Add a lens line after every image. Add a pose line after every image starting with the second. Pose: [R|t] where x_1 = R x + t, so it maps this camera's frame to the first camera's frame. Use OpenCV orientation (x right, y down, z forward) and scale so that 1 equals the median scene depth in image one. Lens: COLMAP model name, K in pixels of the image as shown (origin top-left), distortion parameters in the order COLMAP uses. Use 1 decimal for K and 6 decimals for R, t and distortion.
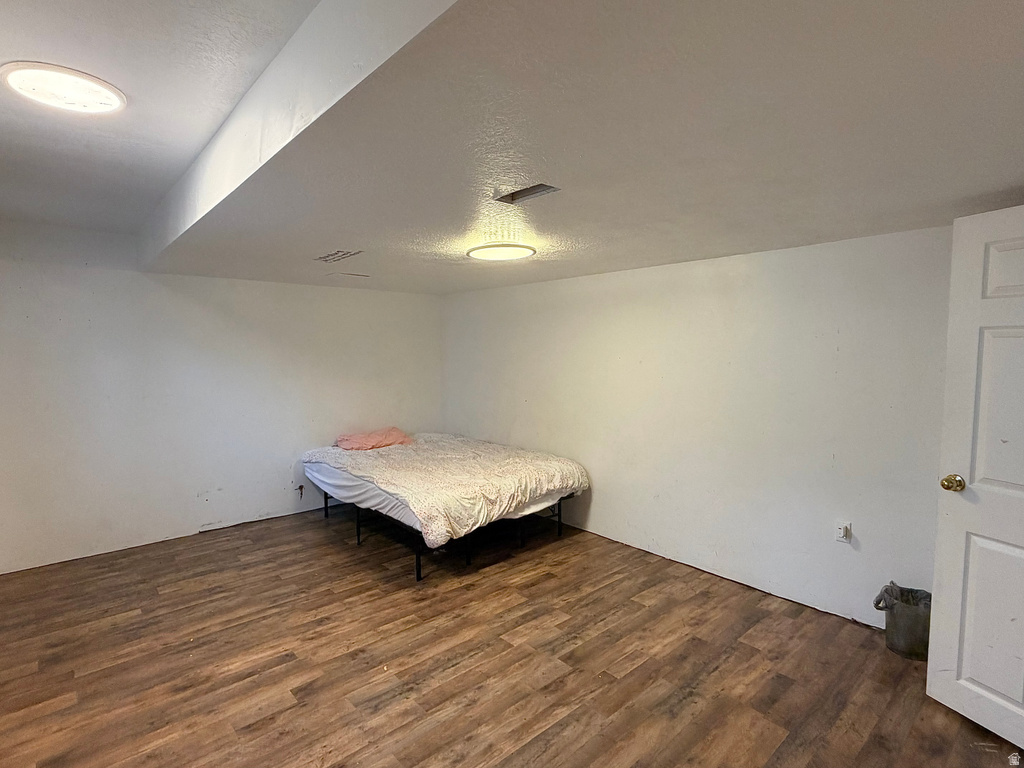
lens RADIAL K [[518.4, 0, 511.9], [0, 518.4, 387.5], [0, 0, 1]] dist [0.001295, -0.002016]
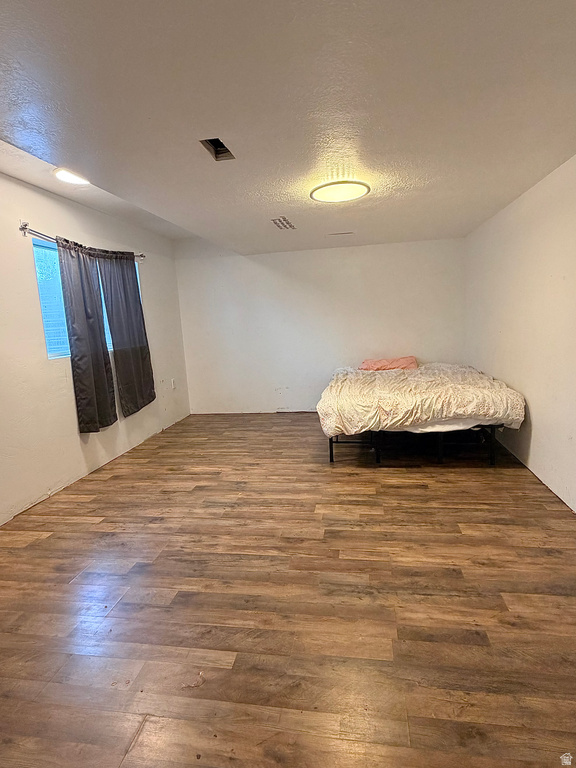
lens RADIAL K [[421.6, 0, 288.8], [0, 421.6, 382.4], [0, 0, 1]] dist [-0.004216, -0.000373]
pose [[0.626339, 0.084233, -0.774986, 0.675913], [-0.002854, 0.994386, 0.105773, 0.064040], [0.779545, -0.064038, 0.623064, 0.294928]]
